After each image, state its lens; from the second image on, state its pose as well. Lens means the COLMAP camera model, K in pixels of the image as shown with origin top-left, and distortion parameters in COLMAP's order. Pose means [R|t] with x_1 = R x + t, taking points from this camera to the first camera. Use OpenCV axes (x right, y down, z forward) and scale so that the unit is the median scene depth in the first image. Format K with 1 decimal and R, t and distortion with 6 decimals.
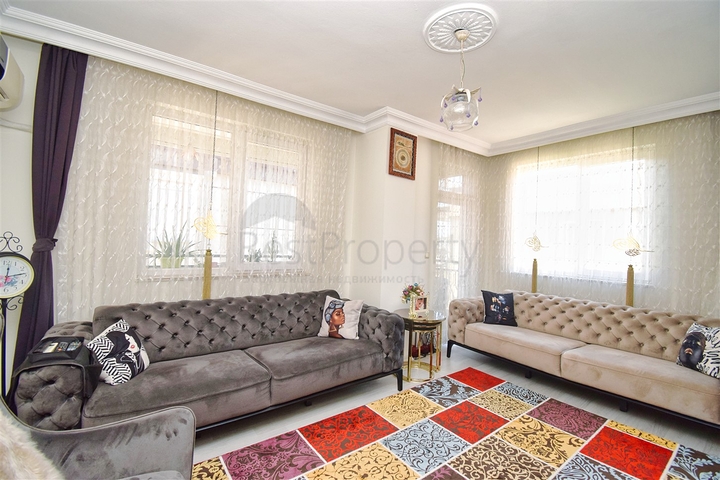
lens RADIAL K [[323.0, 0, 363.7], [0, 323.0, 237.4], [0, 0, 1]] dist [-0.001656, -0.000987]
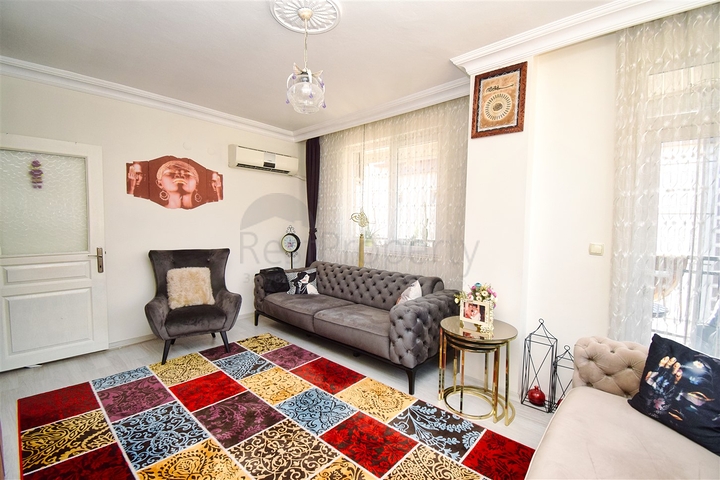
lens RADIAL K [[323.0, 0, 363.8], [0, 323.0, 242.3], [0, 0, 1]] dist [-0.001656, -0.000987]
pose [[0.175031, 0.020625, -0.984347, 0.995177], [0.004274, 0.999755, 0.021708, 0.043064], [0.984554, -0.008007, 0.174900, 0.757438]]
